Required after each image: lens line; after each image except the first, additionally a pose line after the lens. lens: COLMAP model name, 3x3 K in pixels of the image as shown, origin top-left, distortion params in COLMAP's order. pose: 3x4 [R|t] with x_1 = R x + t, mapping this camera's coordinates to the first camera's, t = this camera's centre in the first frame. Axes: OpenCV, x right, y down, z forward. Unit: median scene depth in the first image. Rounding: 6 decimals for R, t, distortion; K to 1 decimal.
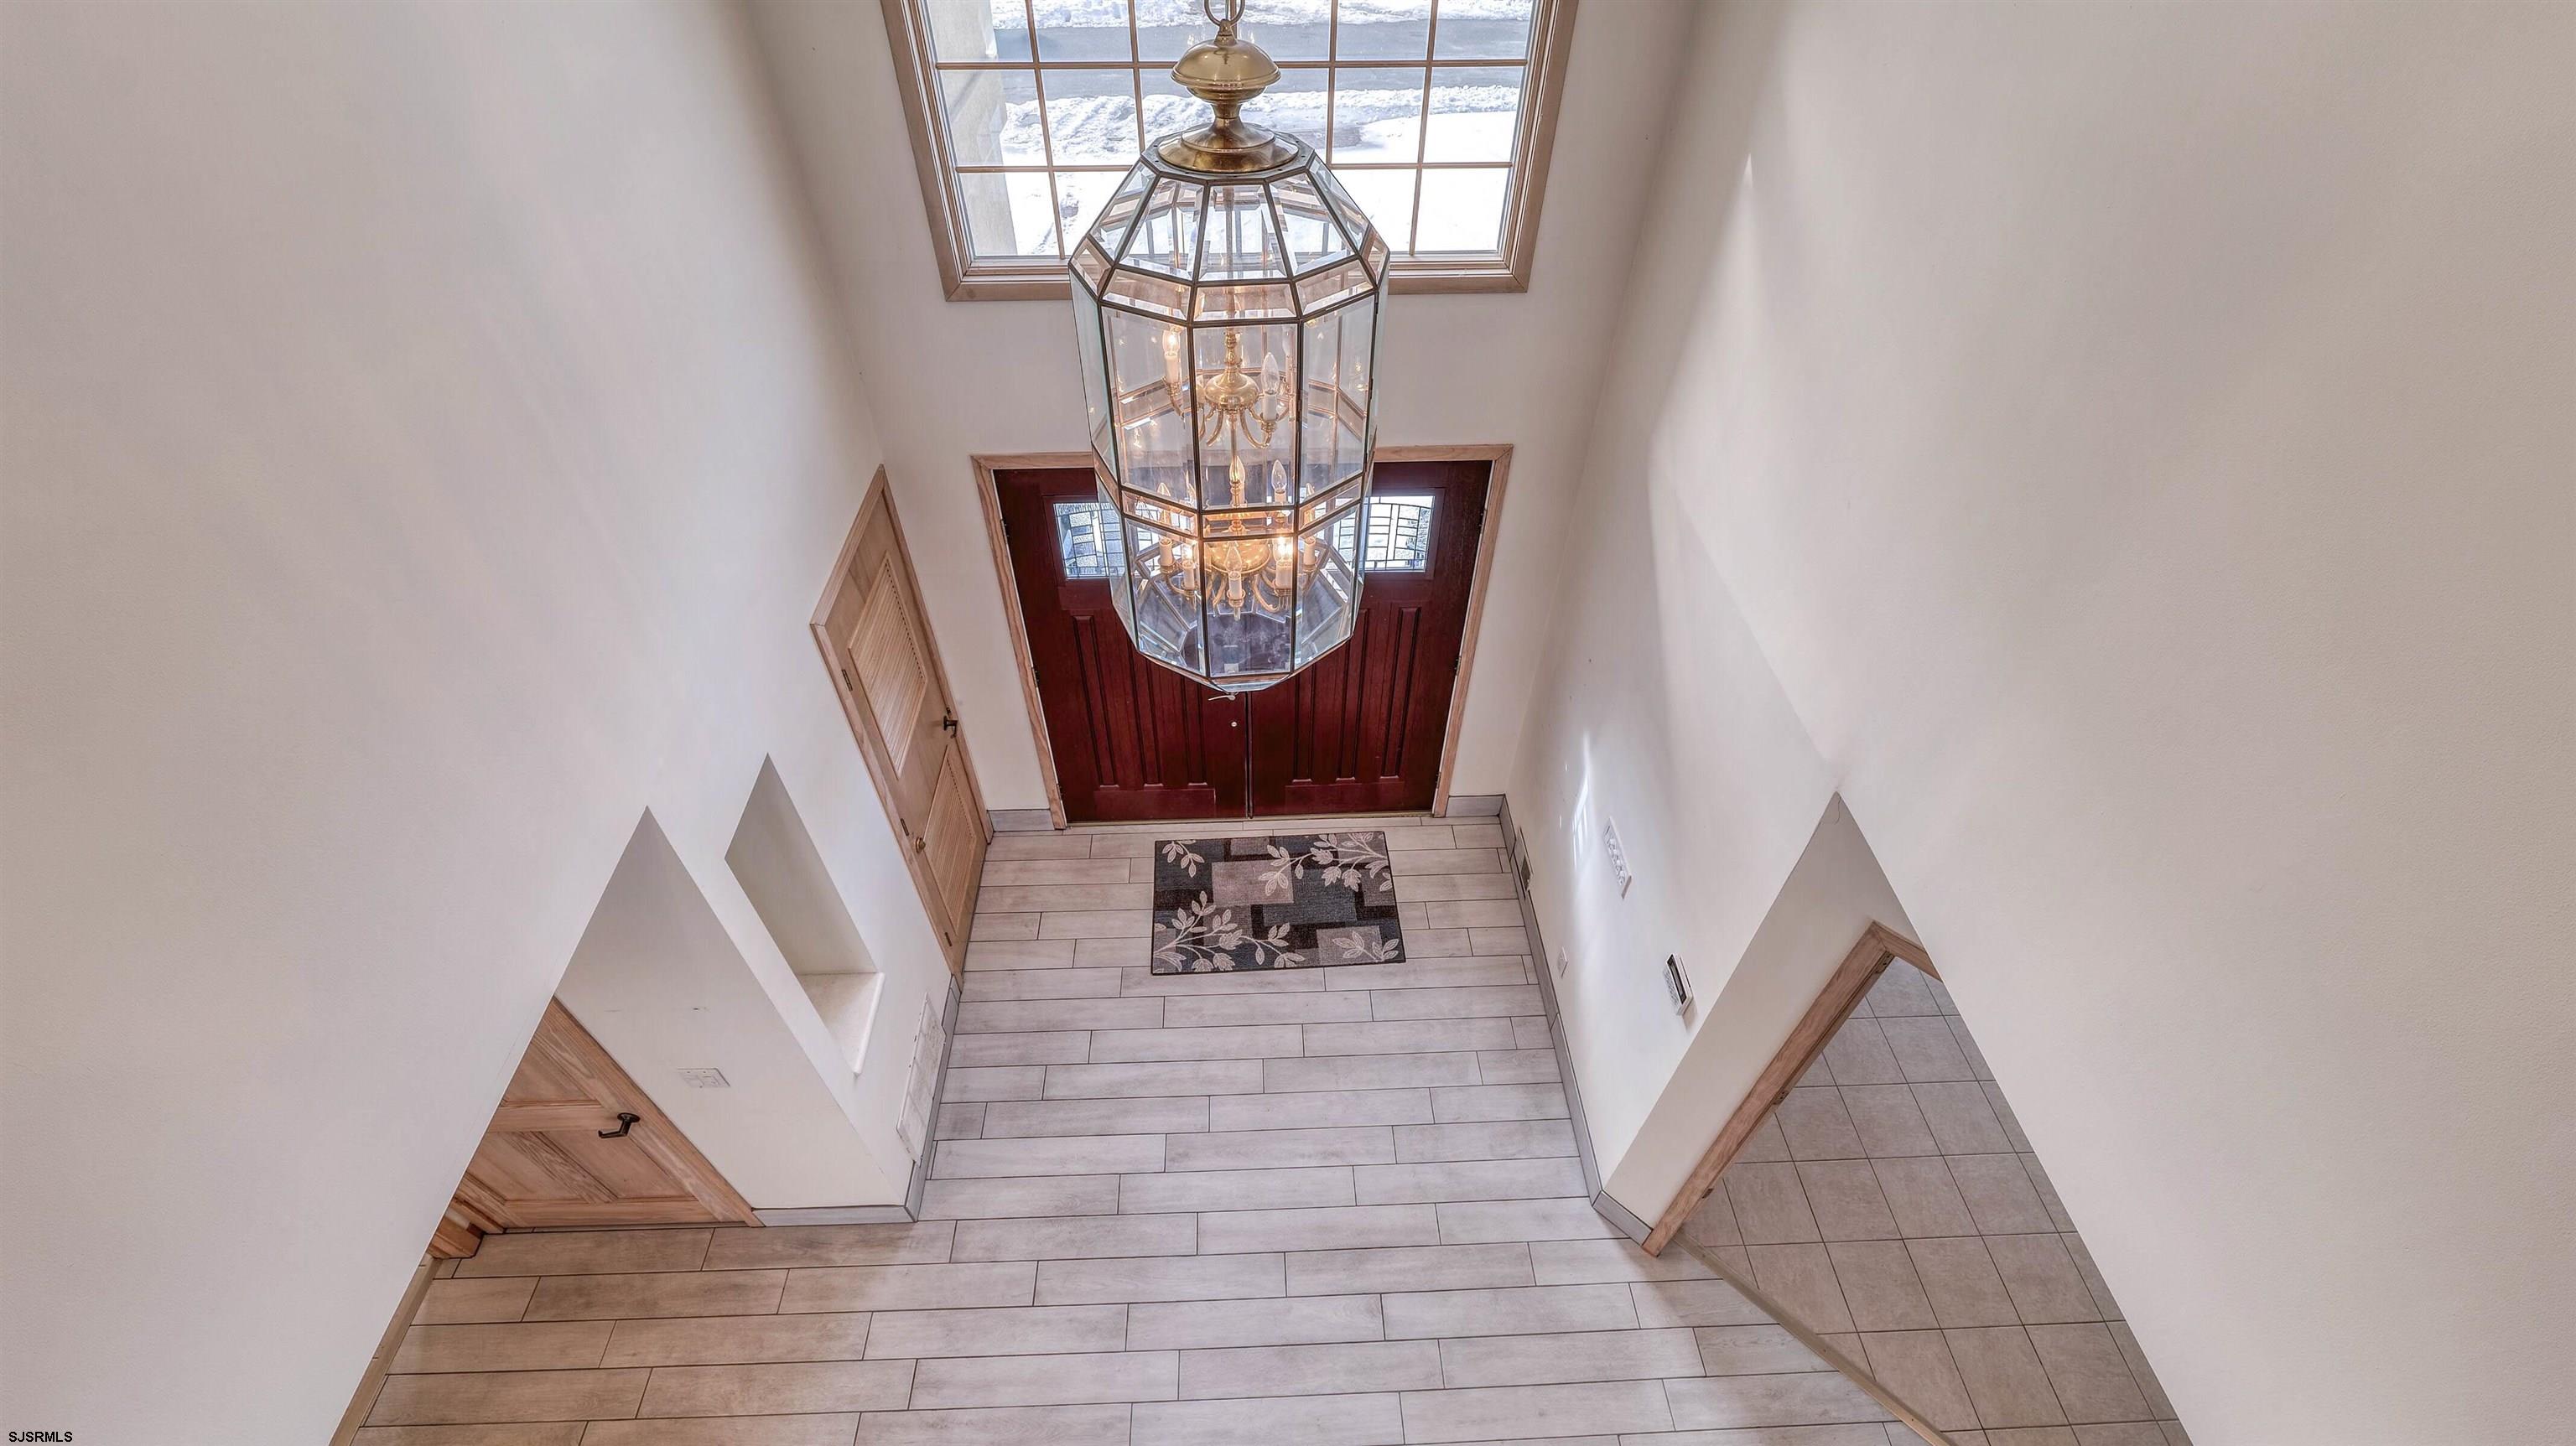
lens RADIAL K [[1046.6, 0, 1271.0], [0, 1046.6, 713.1], [0, 0, 1]] dist [-0.011153, 0.000413]
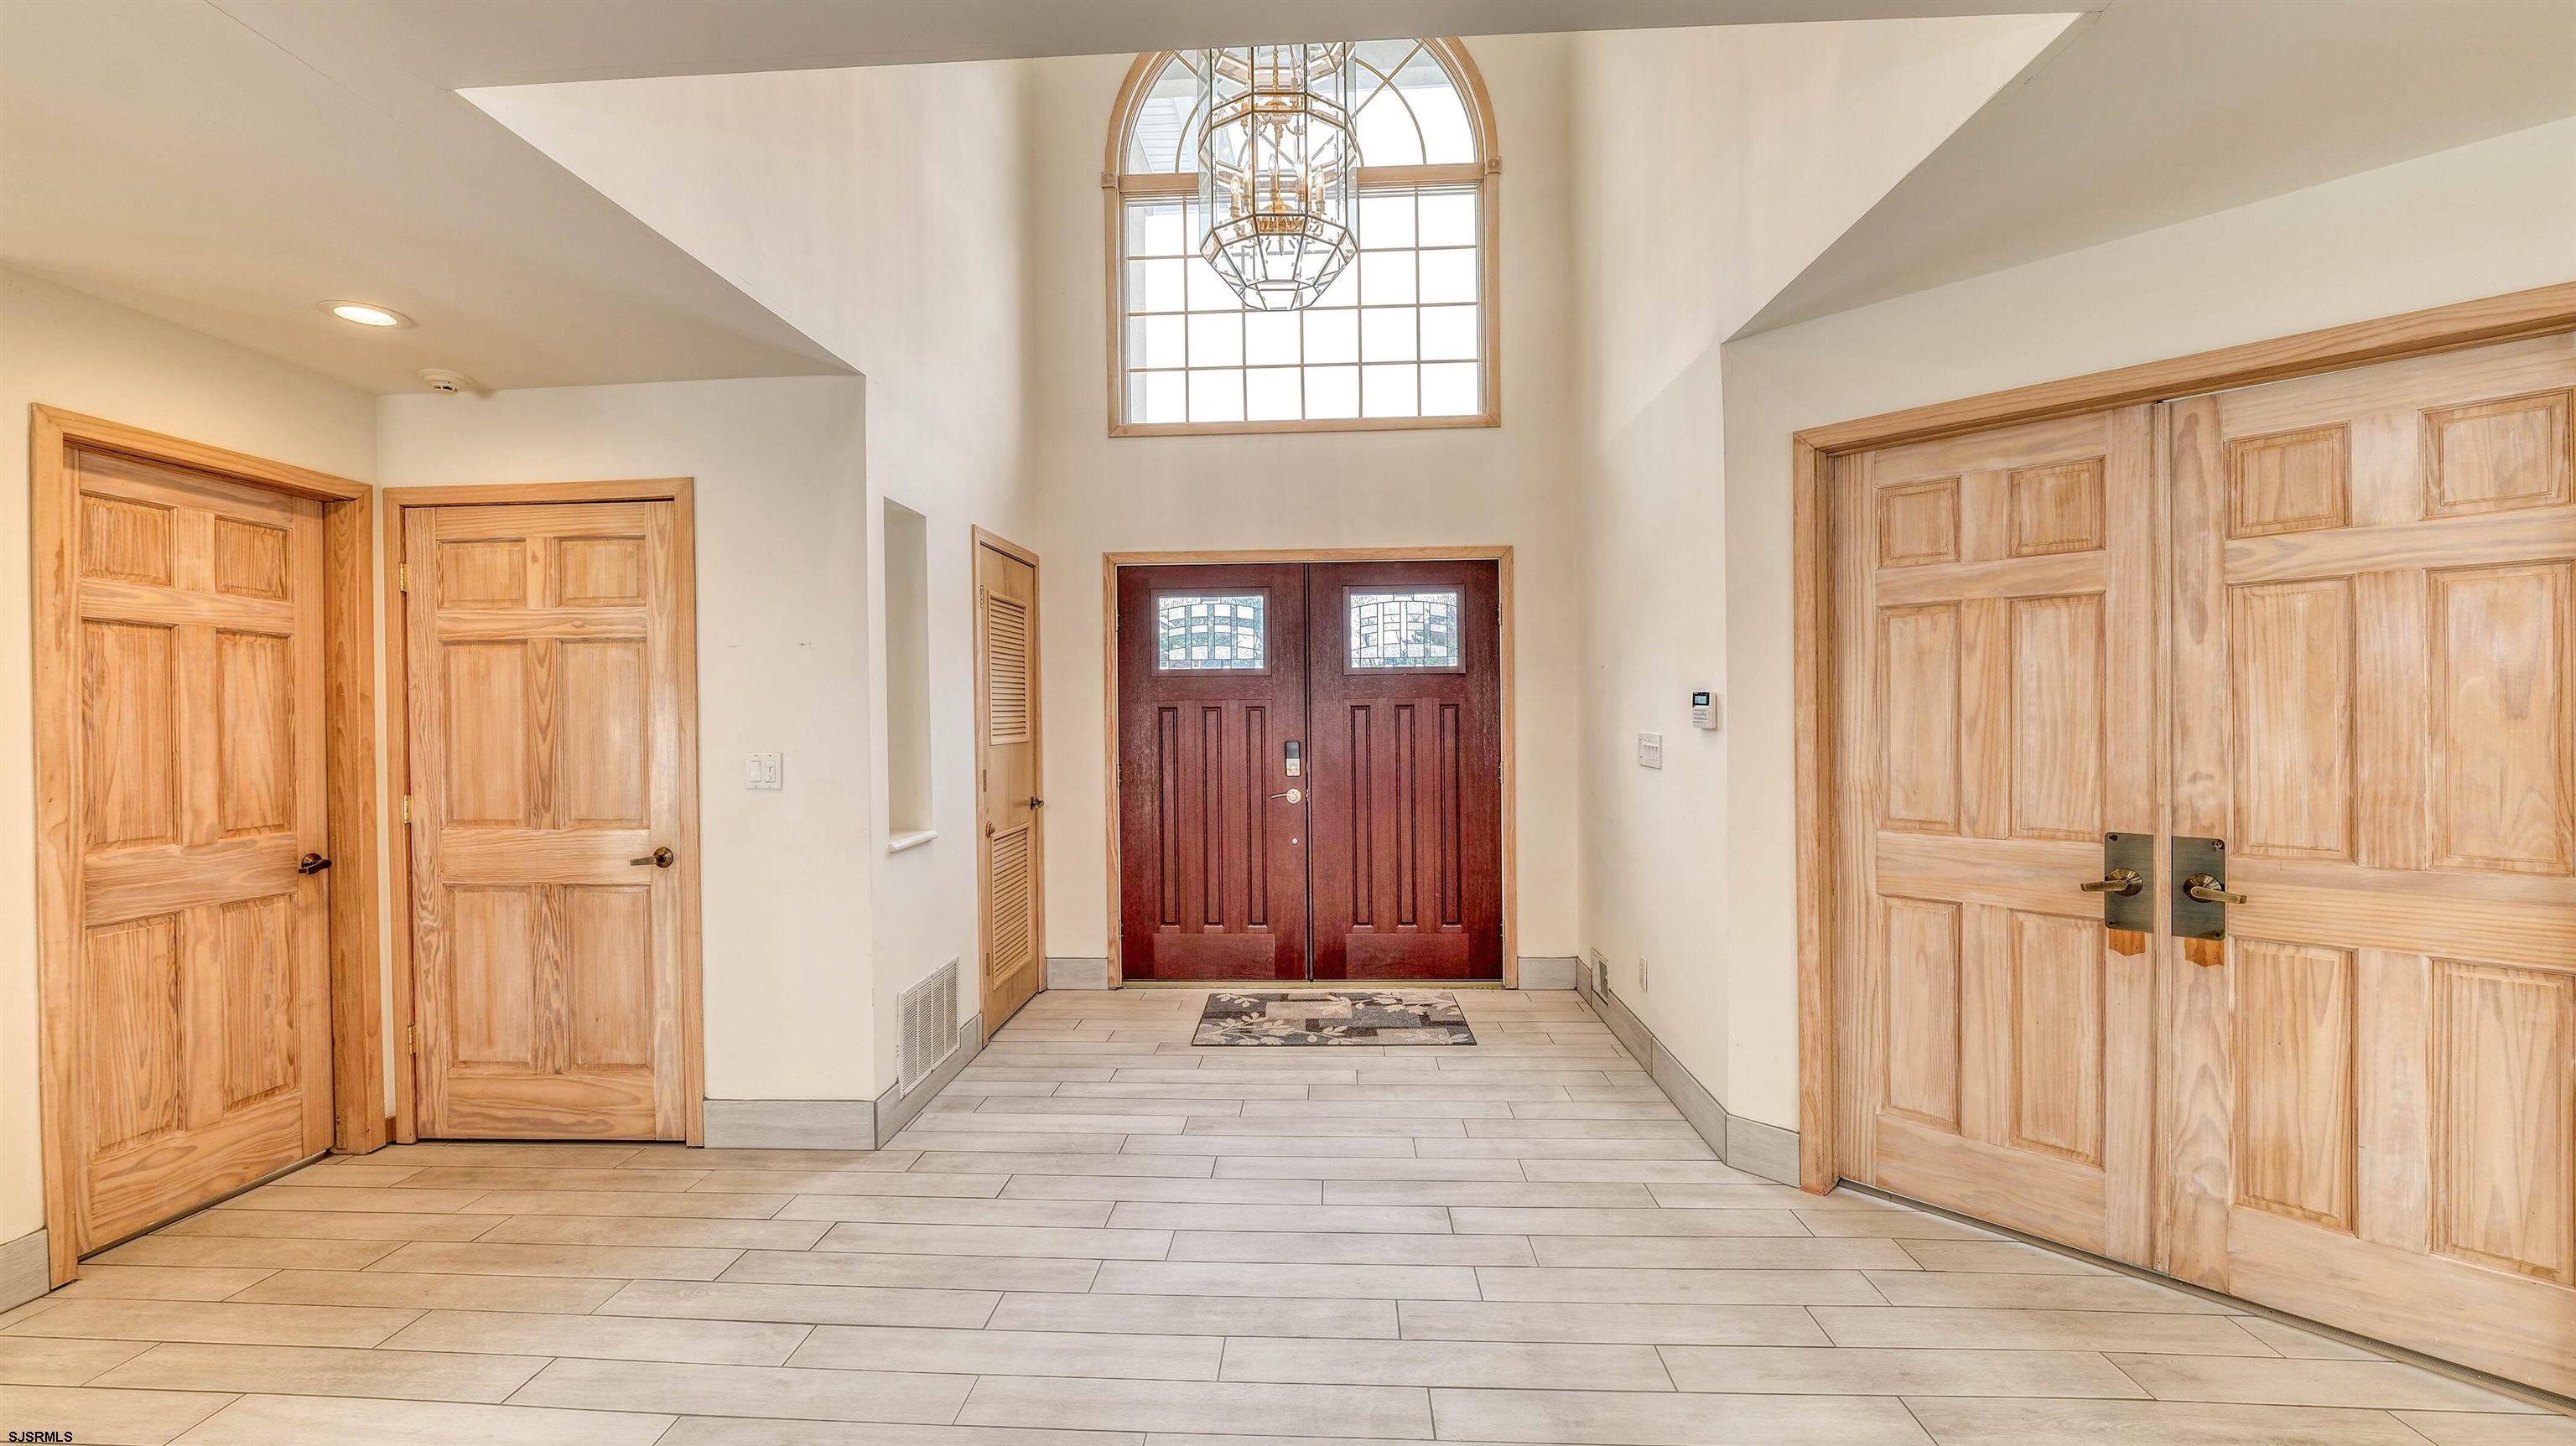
lens RADIAL K [[1046.6, 0, 1268.9], [0, 1046.6, 712.4], [0, 0, 1]] dist [-0.011153, 0.000413]
pose [[0.995181, -0.013927, -0.097065, 0.046001], [-0.058443, 0.710610, -0.701155, 0.707972], [0.078741, 0.703449, 0.706371, 0.175190]]
